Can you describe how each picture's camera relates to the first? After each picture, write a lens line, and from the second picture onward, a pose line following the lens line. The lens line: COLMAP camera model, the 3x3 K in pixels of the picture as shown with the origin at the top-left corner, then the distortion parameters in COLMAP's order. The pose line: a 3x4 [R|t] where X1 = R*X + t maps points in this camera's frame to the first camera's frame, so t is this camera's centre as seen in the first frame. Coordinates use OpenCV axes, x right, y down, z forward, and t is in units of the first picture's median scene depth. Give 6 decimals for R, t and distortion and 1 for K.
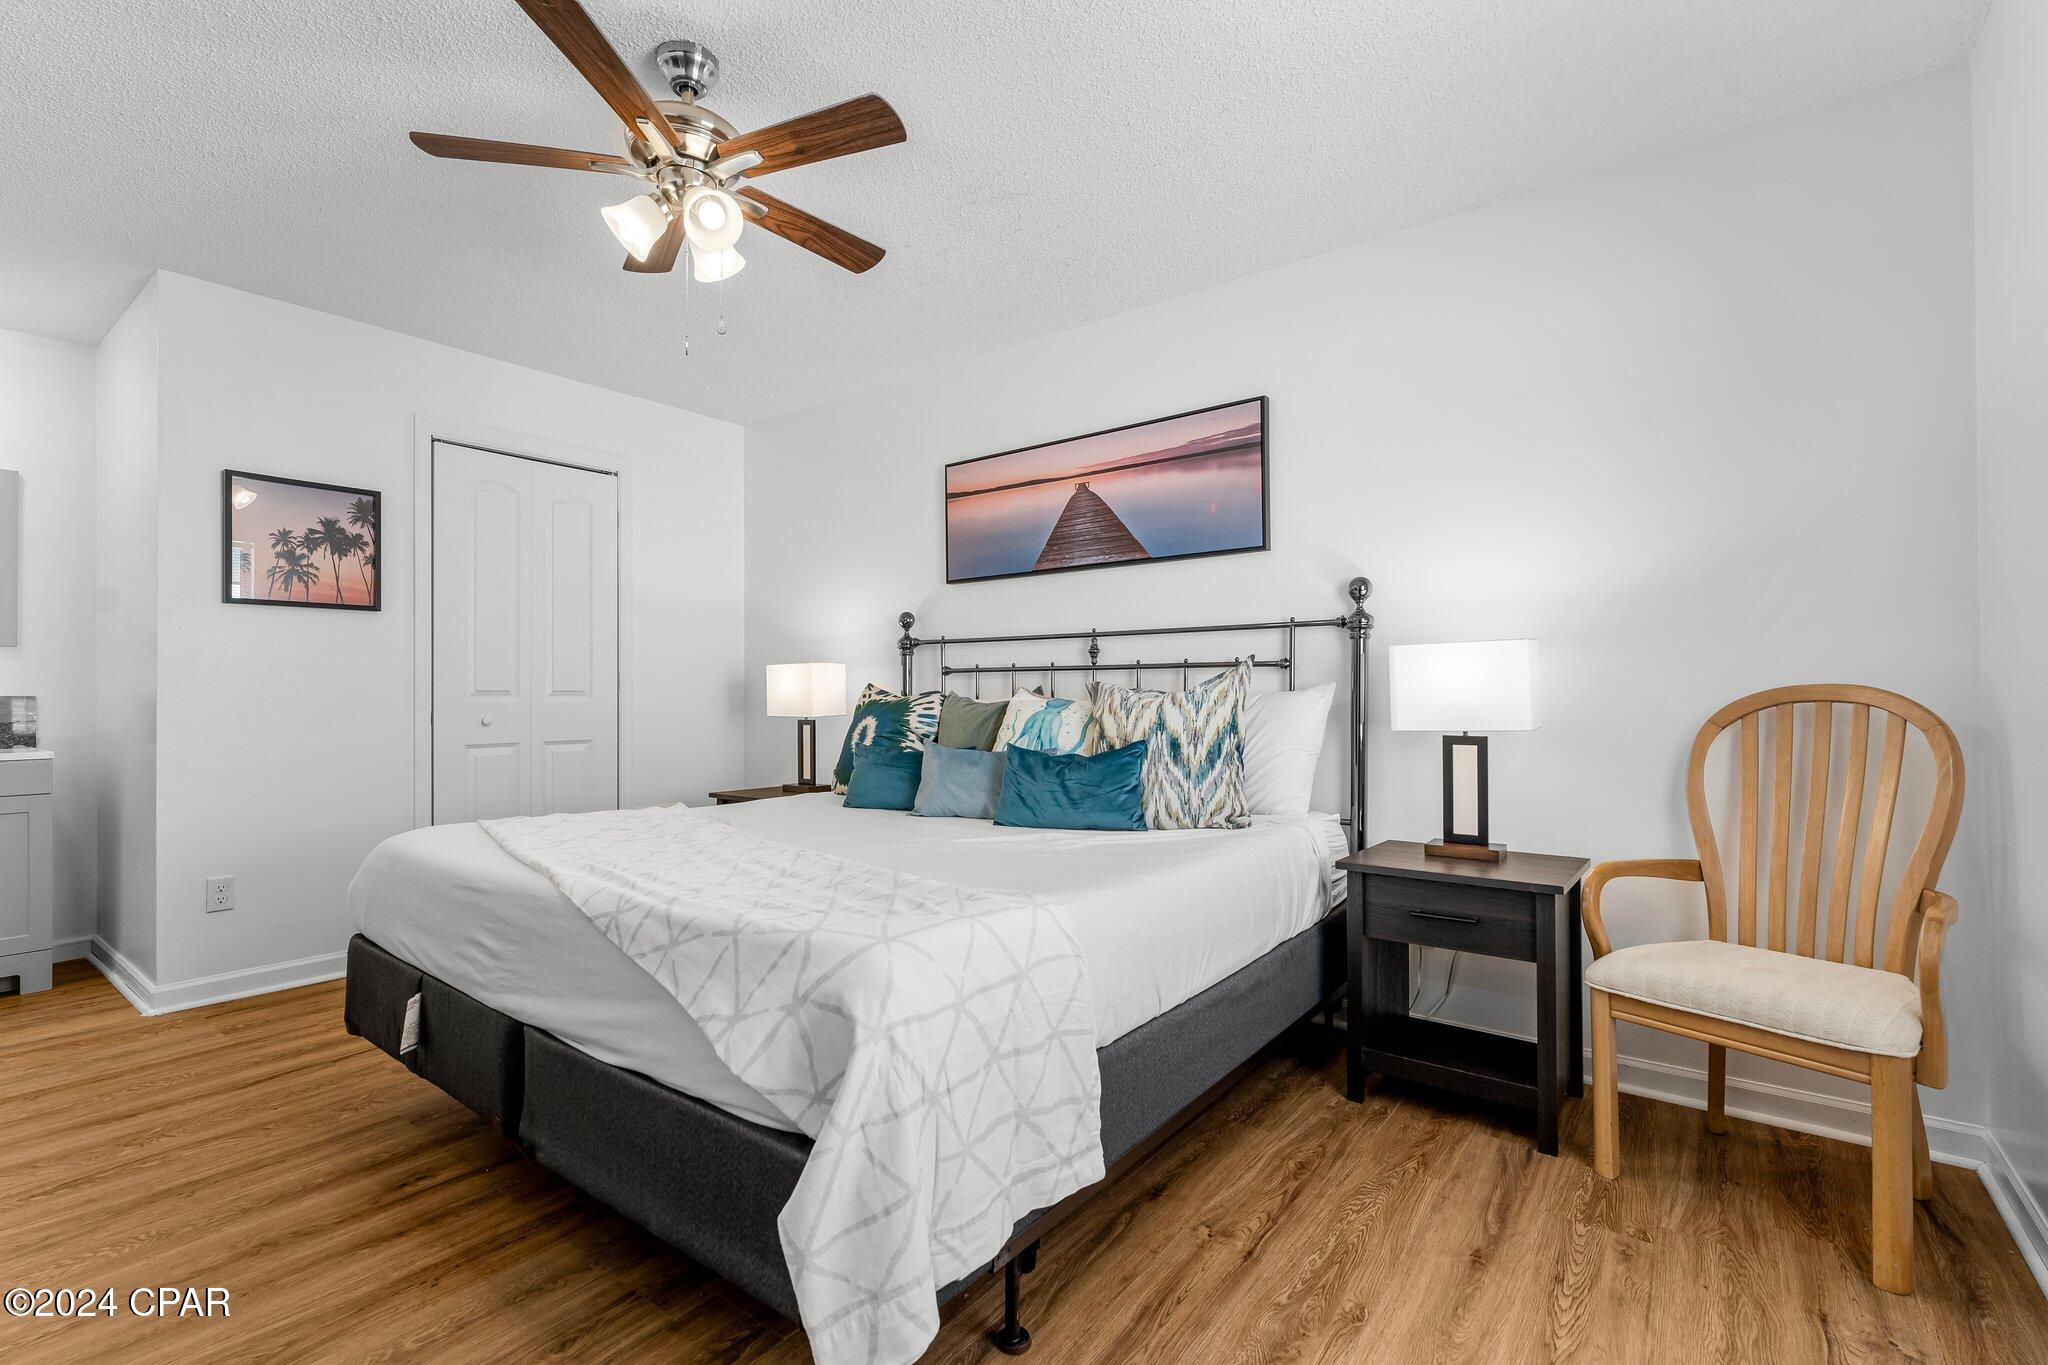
lens RADIAL K [[892.8, 0, 1030.4], [0, 892.8, 688.0], [0, 0, 1]] dist [0.005933, -0.000465]
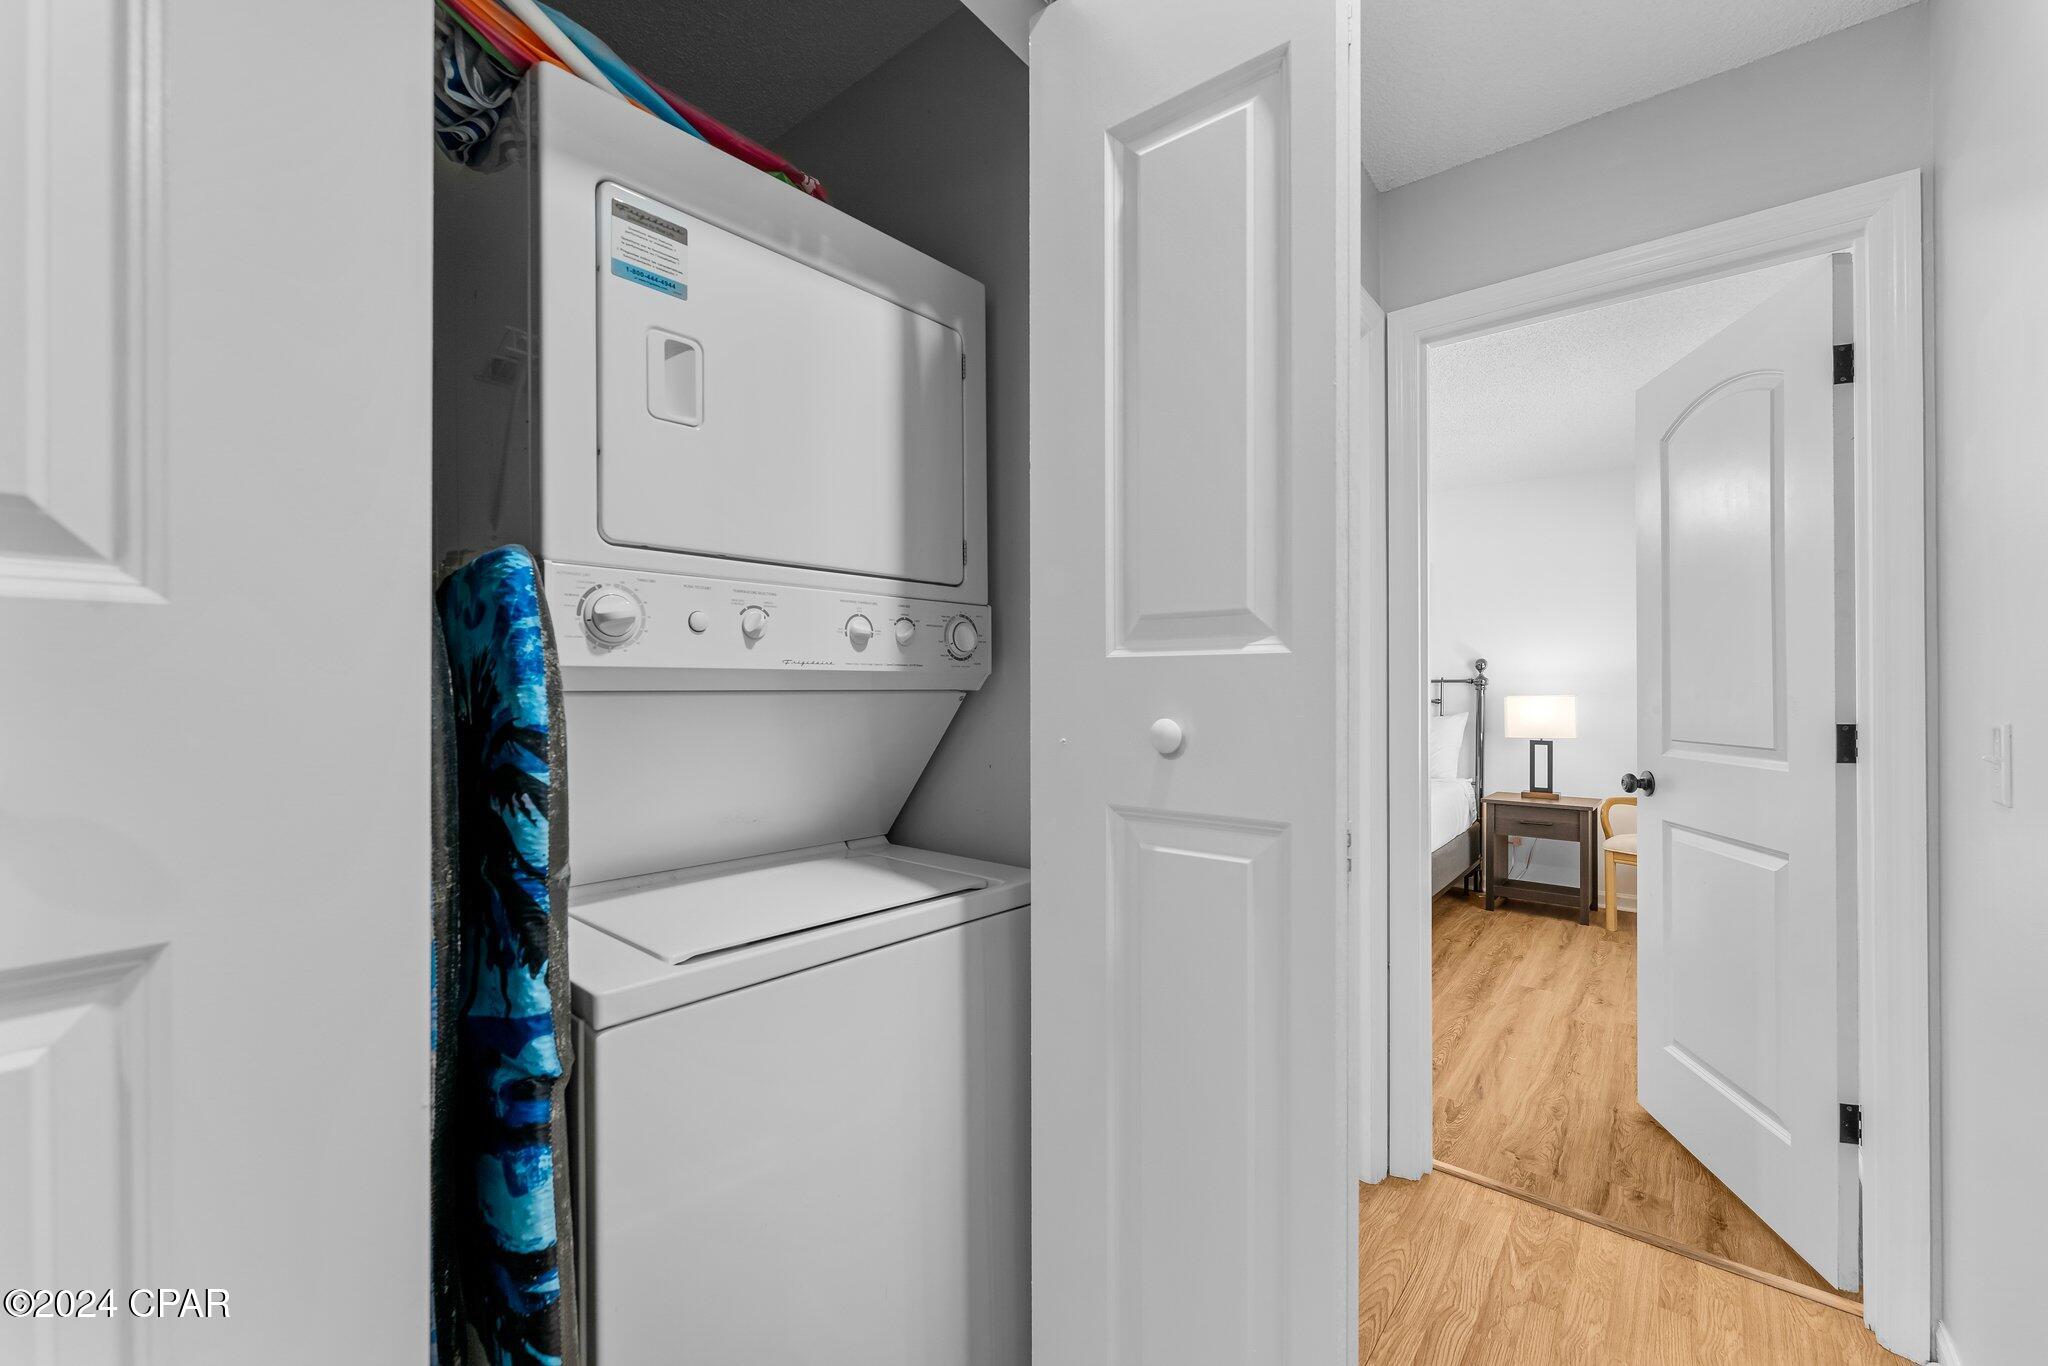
lens RADIAL K [[822.8, 0, 1026.2], [0, 822.8, 681.4], [0, 0, 1]] dist [0.001131, 0.000054]
pose [[0.999598, 0.002597, -0.028224, -0.656704], [-0.002703, 0.999989, -0.003719, -0.073282], [0.028214, 0.003794, 0.999595, -0.949789]]
